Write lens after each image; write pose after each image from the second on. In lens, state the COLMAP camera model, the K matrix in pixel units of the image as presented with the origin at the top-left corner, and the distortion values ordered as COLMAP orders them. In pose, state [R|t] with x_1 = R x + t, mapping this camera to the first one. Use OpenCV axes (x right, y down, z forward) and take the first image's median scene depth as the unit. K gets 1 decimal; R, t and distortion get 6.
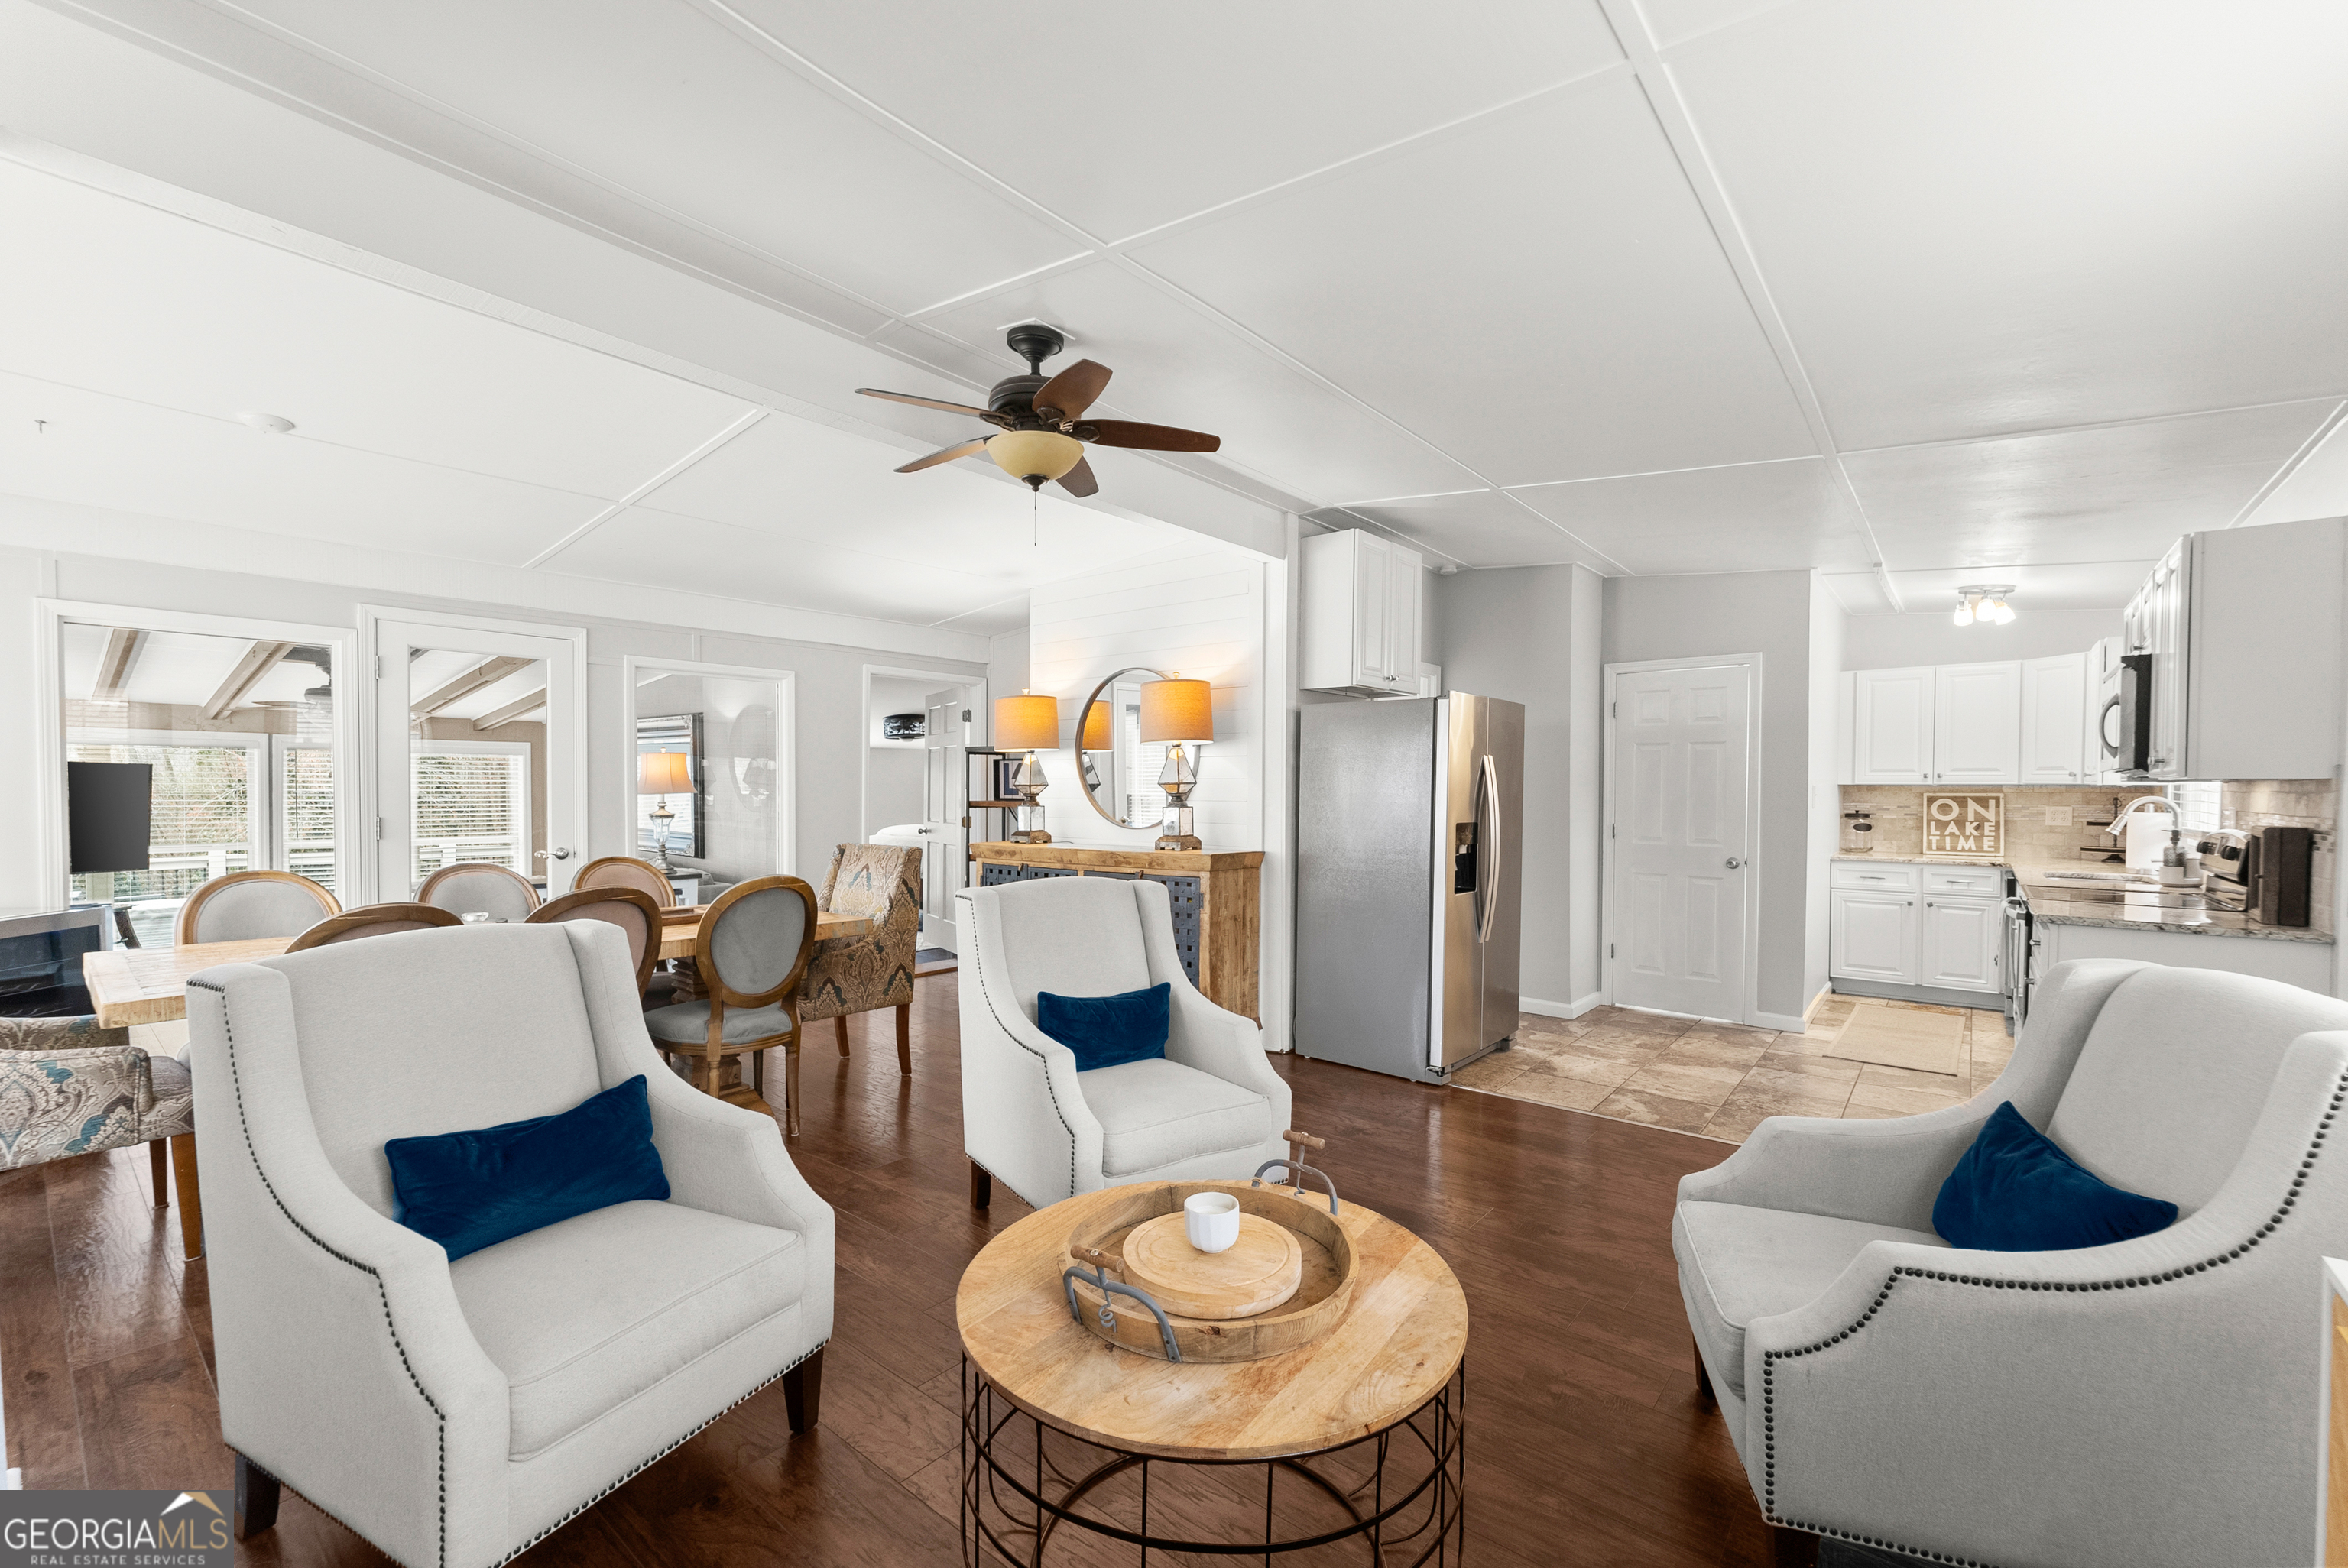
lens RADIAL K [[962.0, 0, 1161.2], [0, 962.0, 795.5], [0, 0, 1]] dist [0.000115, 0.000044]
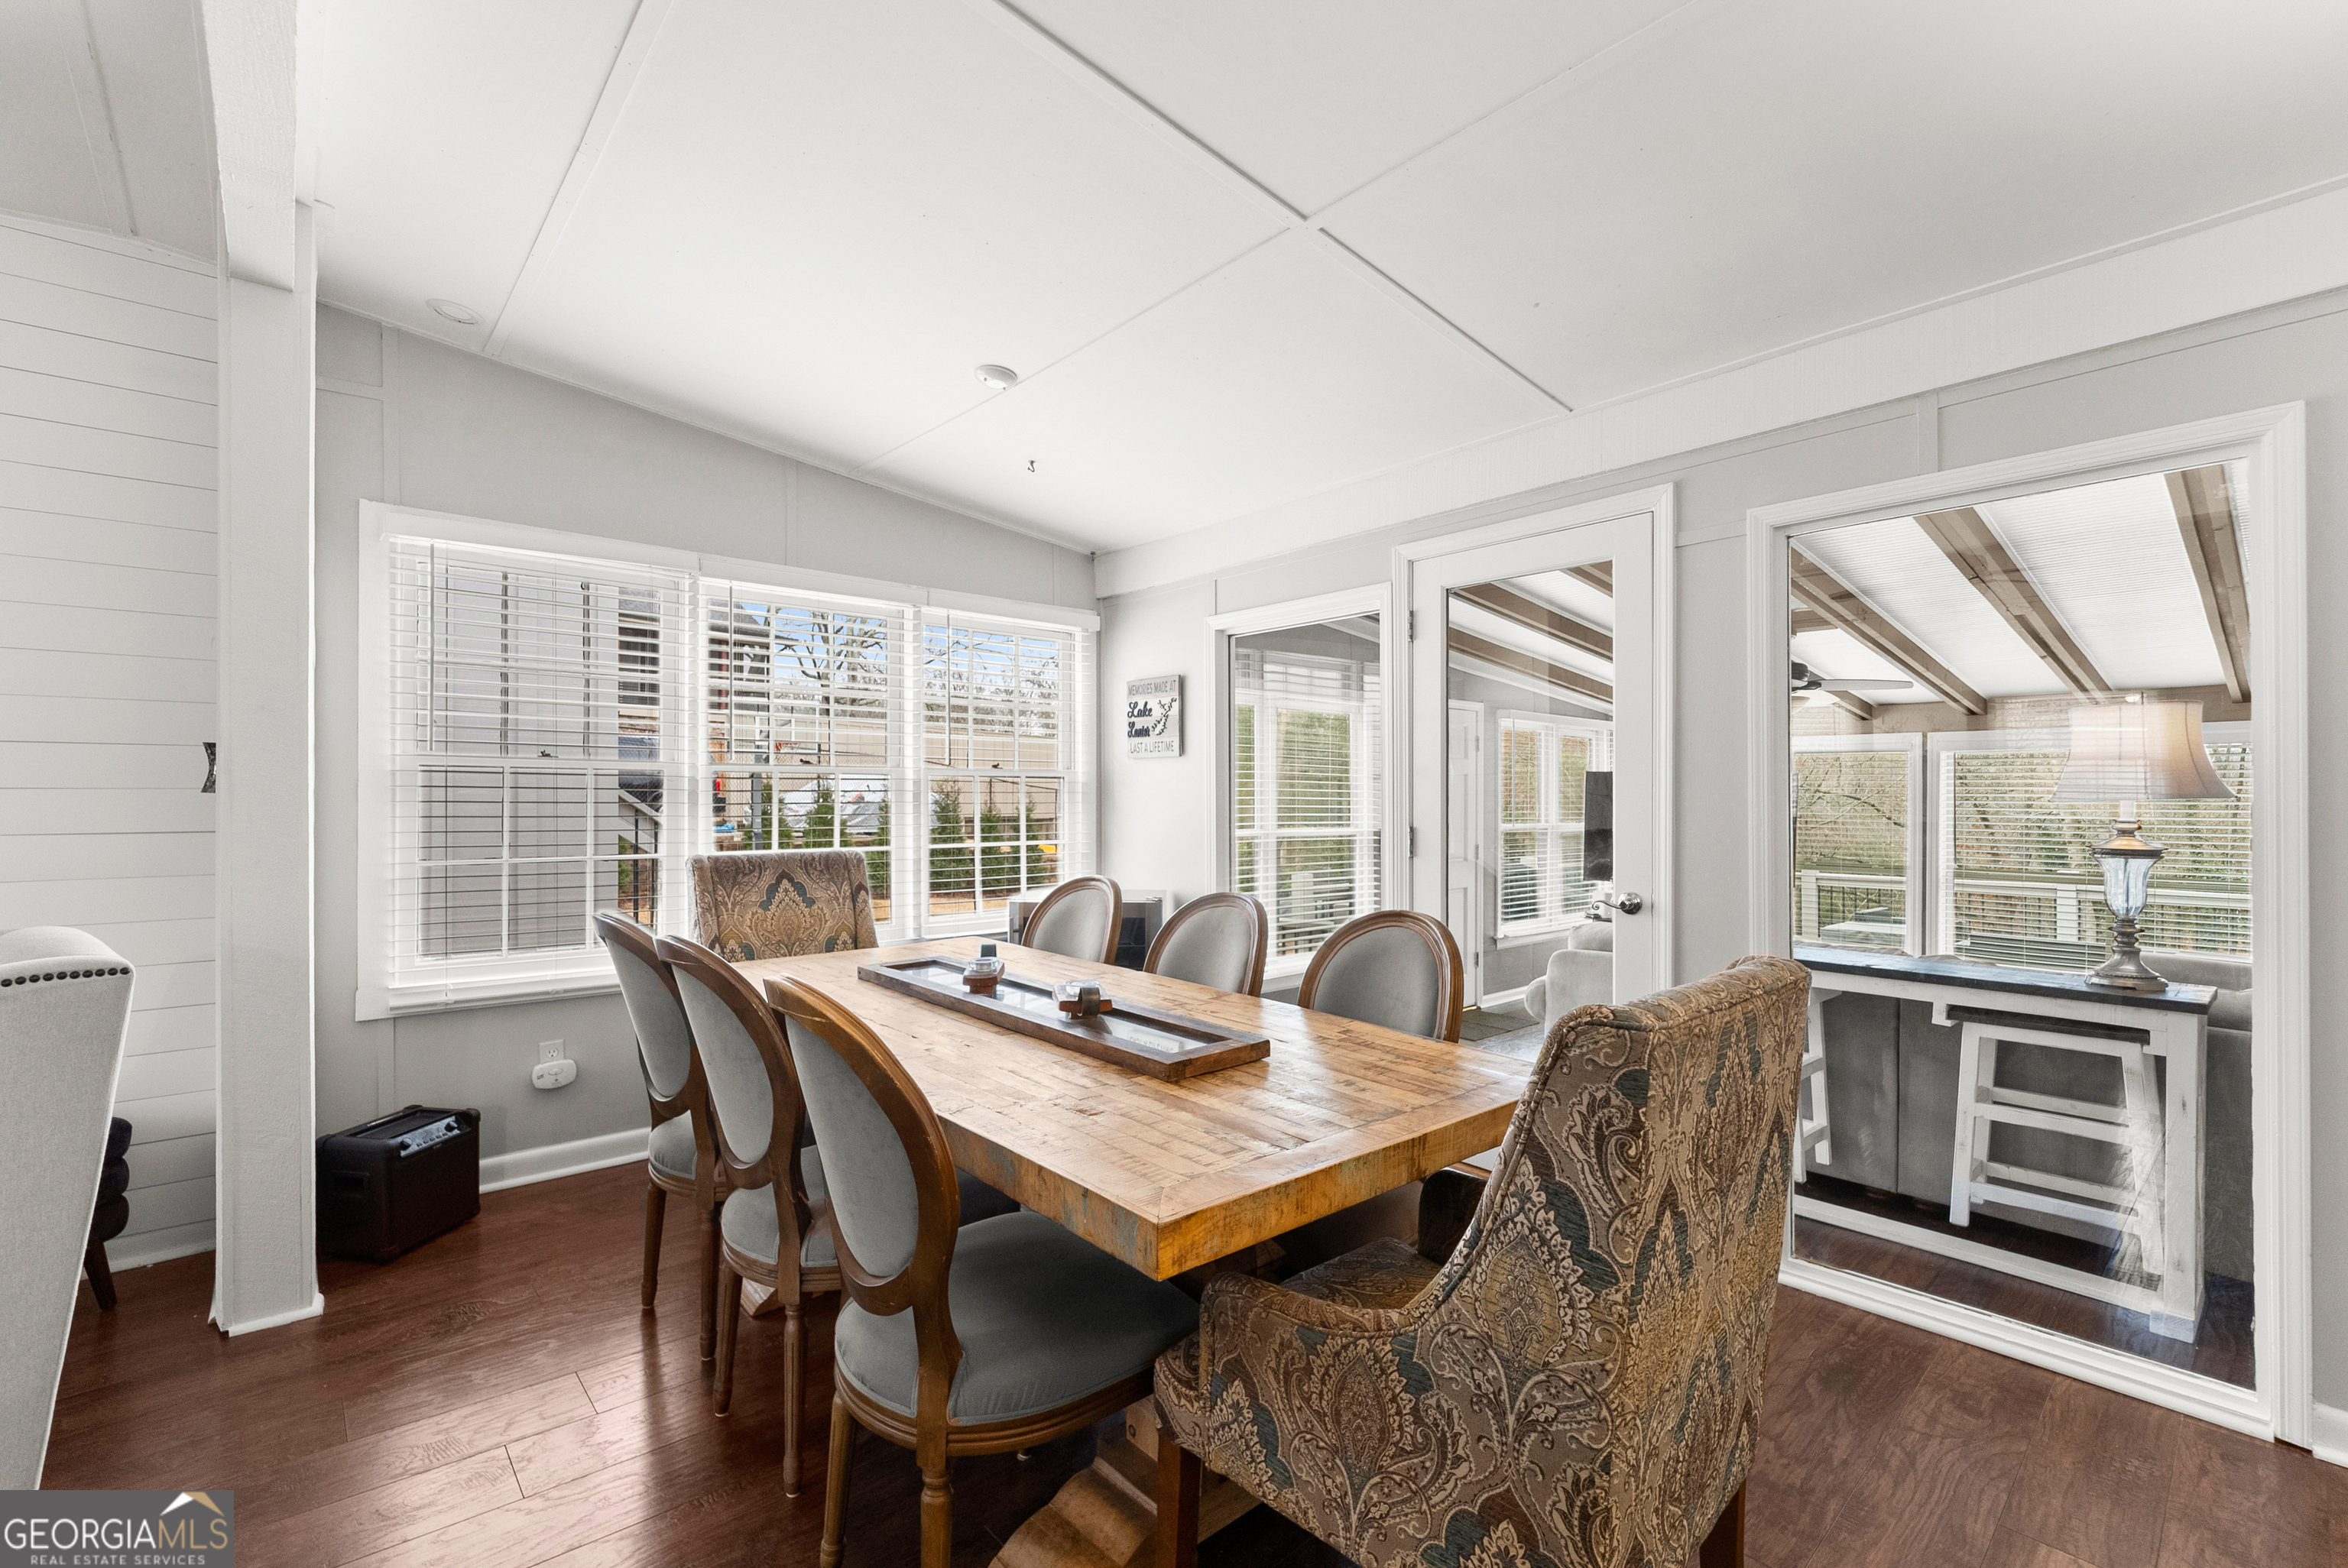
lens RADIAL K [[1015.4, 0, 1143.7], [0, 1015.4, 796.3], [0, 0, 1]] dist [-0.003179, -0.000164]
pose [[-0.146759, -0.008884, -0.989132, -0.012737], [-0.012974, 0.999891, -0.007056, 0.007831], [0.989087, 0.011797, -0.146859, 0.924161]]
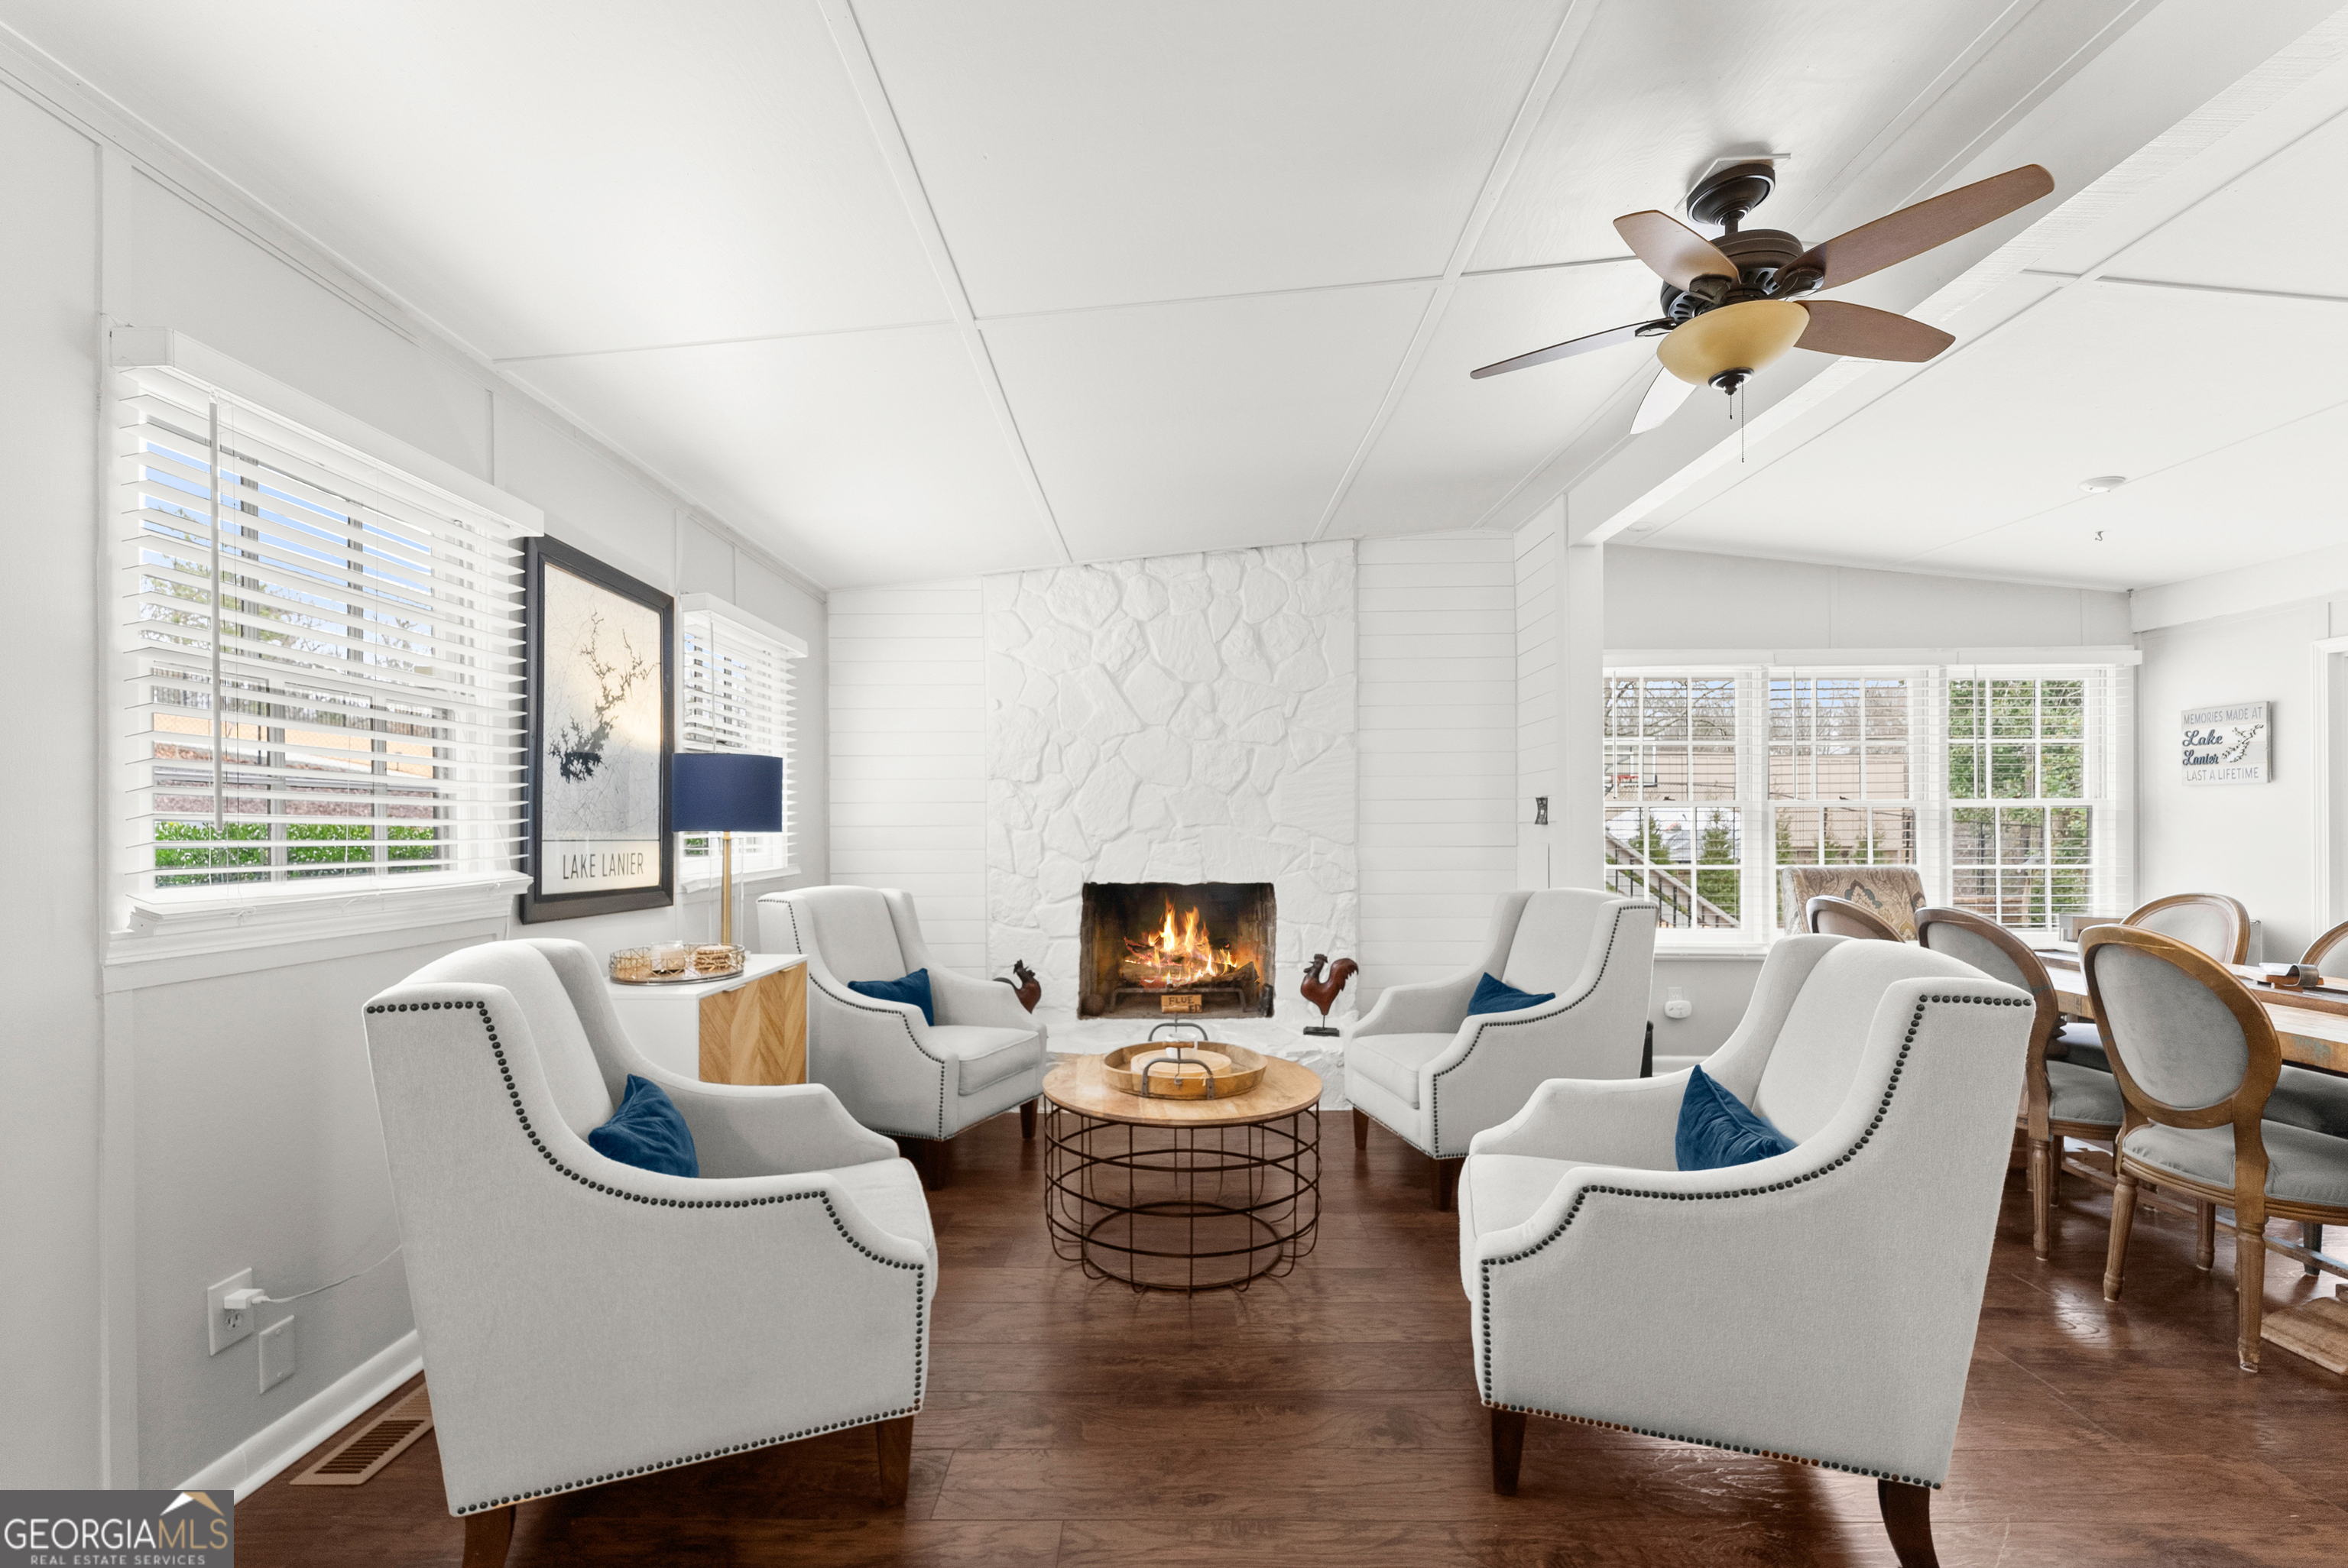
lens RADIAL K [[952.2, 0, 1167.1], [0, 952.2, 832.8], [0, 0, 1]] dist [0.000775, 0.000091]
pose [[-0.764204, -0.001055, -0.644974, 0.434769], [-0.008083, 0.999936, 0.007942, 0.012037], [0.644924, 0.011283, -0.764164, 0.830414]]
